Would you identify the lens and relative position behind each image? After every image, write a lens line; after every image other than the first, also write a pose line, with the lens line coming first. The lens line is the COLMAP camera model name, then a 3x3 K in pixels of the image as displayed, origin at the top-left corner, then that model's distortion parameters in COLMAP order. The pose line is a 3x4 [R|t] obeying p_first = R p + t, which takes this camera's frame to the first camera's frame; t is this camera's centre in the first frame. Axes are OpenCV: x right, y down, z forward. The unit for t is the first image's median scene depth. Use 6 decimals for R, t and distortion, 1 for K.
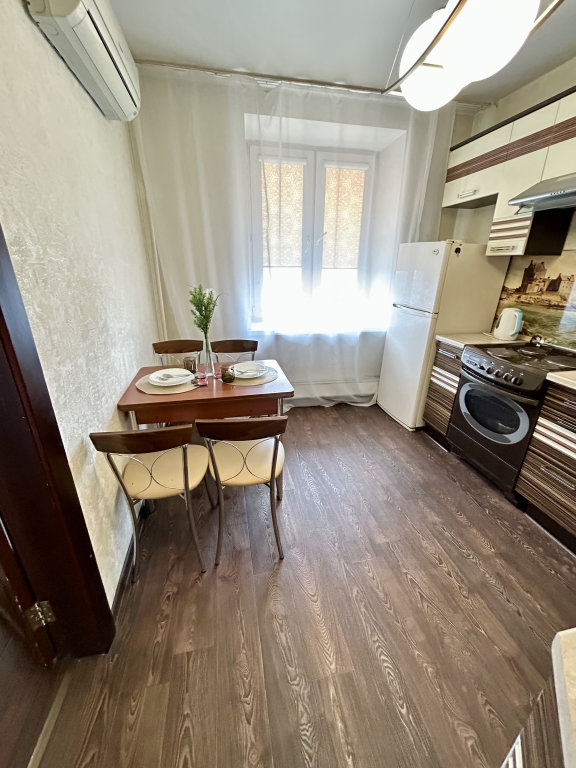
lens RADIAL K [[309.0, 0, 286.9], [0, 309.0, 381.2], [0, 0, 1]] dist [0.000275, -0.000102]
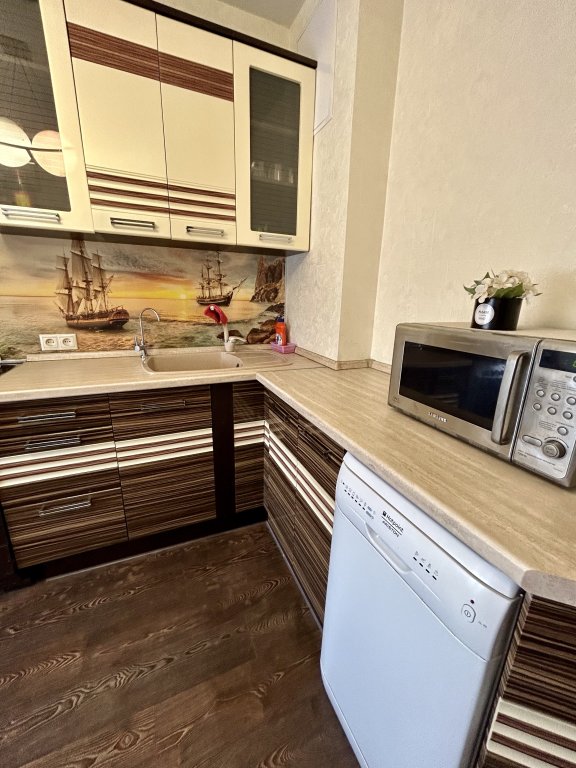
lens RADIAL K [[309.0, 0, 288.6], [0, 309.0, 381.3], [0, 0, 1]] dist [0.000275, -0.000102]
pose [[-0.221004, -0.269705, 0.937239, 0.084795], [0.321951, 0.886954, 0.331151, -0.042142], [-0.920600, 0.374931, -0.109189, 0.365608]]
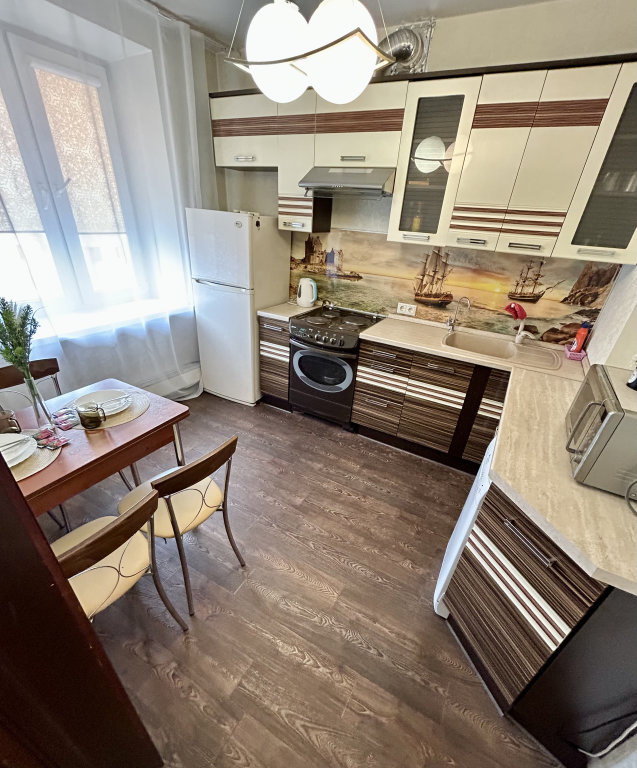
lens RADIAL K [[345.0, 0, 316.5], [0, 345.0, 423.8], [0, 0, 1]] dist [-0.007281, 0.003175]
pose [[0.655787, -0.369317, 0.658444, -0.365631], [0.217821, 0.927643, 0.303367, -0.133143], [-0.722840, -0.055521, 0.688782, 0.047663]]
